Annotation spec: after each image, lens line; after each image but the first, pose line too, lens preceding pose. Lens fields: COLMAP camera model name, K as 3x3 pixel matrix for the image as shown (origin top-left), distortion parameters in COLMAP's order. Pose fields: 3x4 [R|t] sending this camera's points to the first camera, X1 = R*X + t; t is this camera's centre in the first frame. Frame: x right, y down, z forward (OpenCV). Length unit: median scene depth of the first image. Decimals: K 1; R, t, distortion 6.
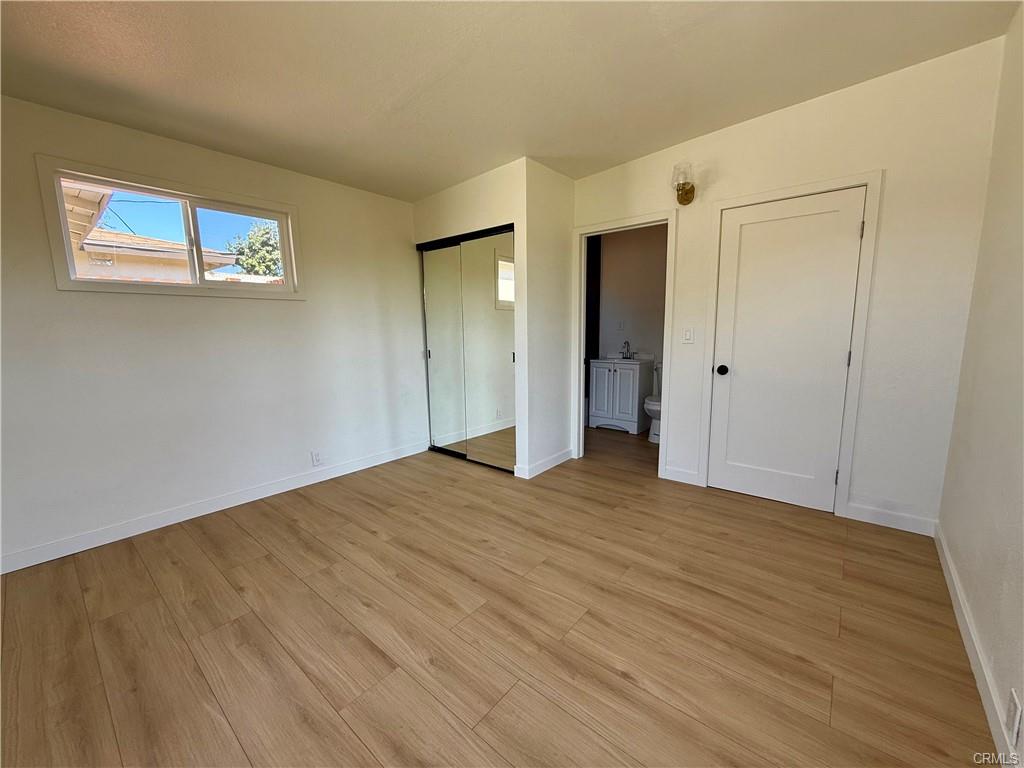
lens RADIAL K [[407.6, 0, 509.4], [0, 407.6, 384.9], [0, 0, 1]] dist [0.002421, -0.000007]
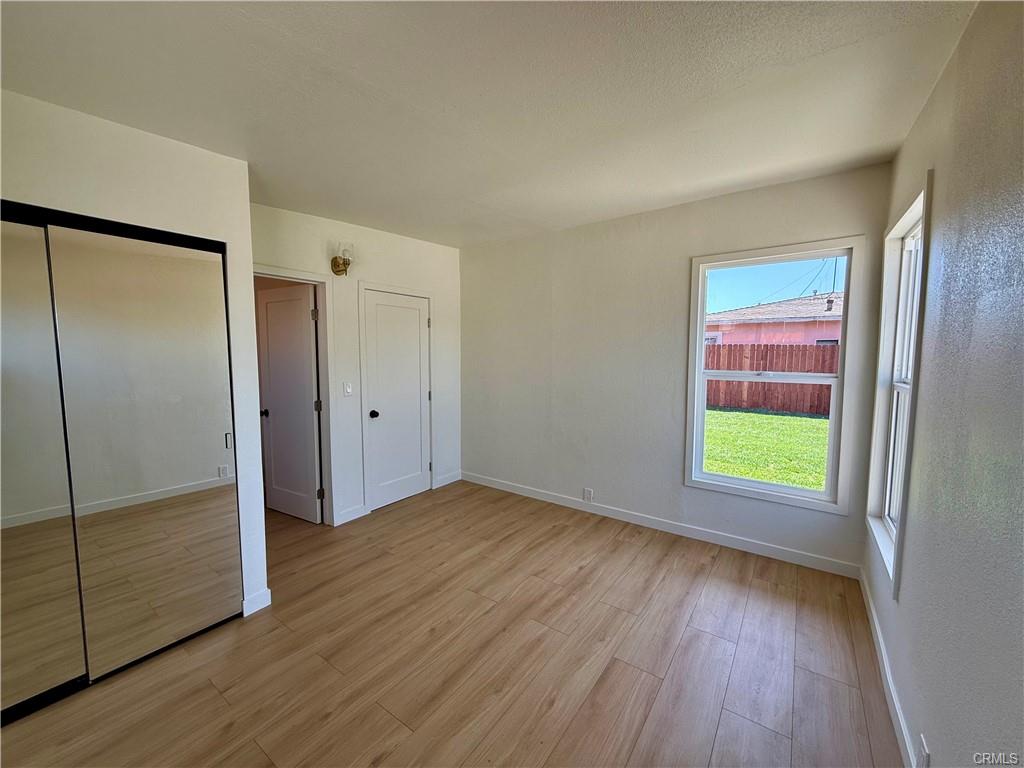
lens RADIAL K [[407.6, 0, 509.4], [0, 407.6, 384.9], [0, 0, 1]] dist [0.002421, -0.000007]
pose [[-0.072714, -0.062489, 0.995393, -1.064514], [0.139326, 0.987613, 0.072179, -0.222451], [-0.987573, 0.143932, -0.063107, 0.916328]]
